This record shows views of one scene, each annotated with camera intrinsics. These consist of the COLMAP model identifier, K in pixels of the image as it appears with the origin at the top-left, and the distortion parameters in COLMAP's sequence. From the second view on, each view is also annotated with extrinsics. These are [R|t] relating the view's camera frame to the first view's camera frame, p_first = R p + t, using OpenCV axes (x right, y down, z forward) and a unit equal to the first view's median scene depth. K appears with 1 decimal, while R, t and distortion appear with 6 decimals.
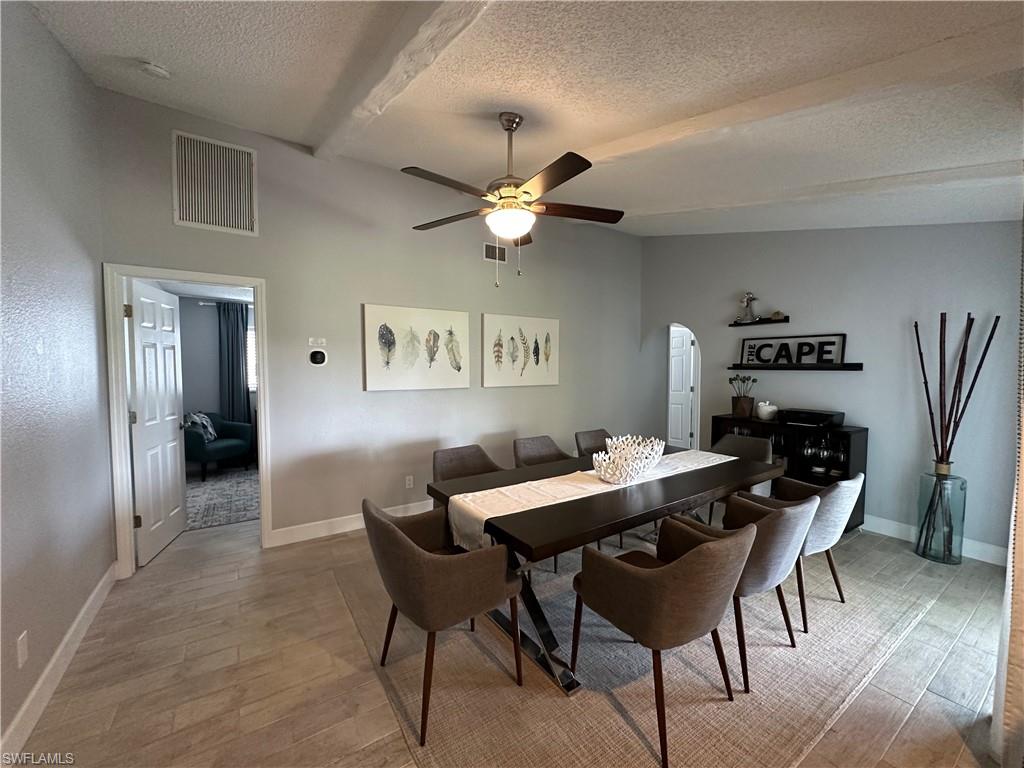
lens RADIAL K [[408.7, 0, 509.1], [0, 408.7, 384.9], [0, 0, 1]] dist [-0.003019, 0.001166]
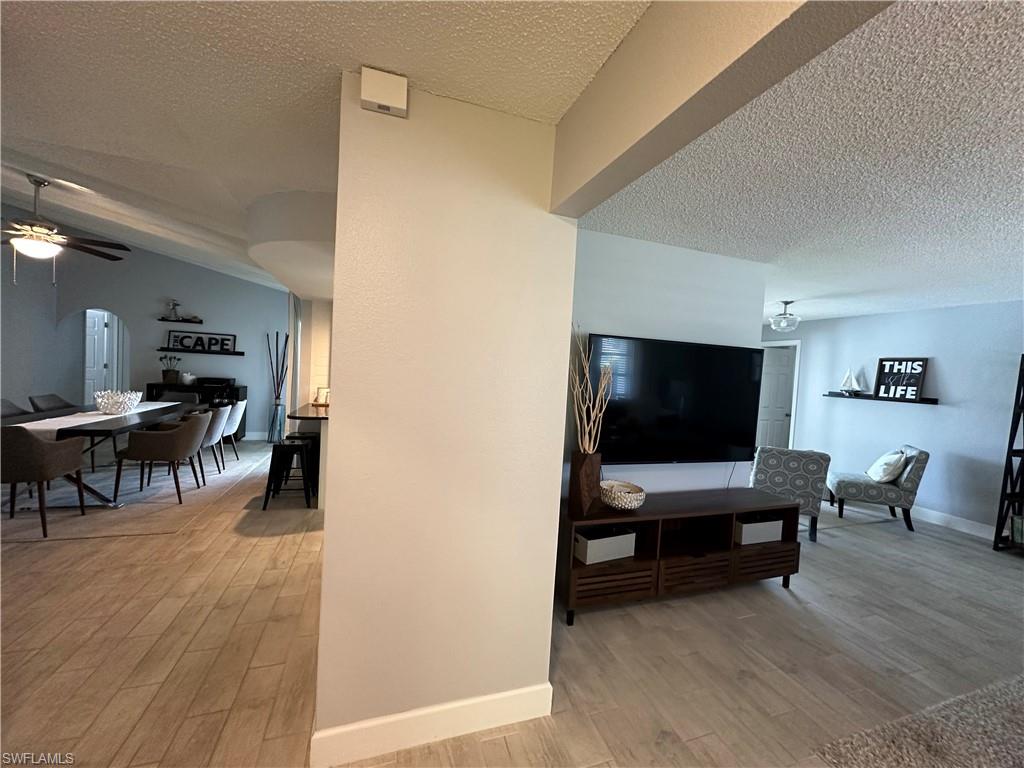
lens RADIAL K [[408.7, 0, 513.2], [0, 408.7, 384.6], [0, 0, 1]] dist [-0.003019, 0.001166]
pose [[0.257908, -0.019289, 0.965977, -0.575549], [-0.012862, 0.999644, 0.023395, 0.033391], [-0.966084, -0.018458, 0.257568, -0.621234]]
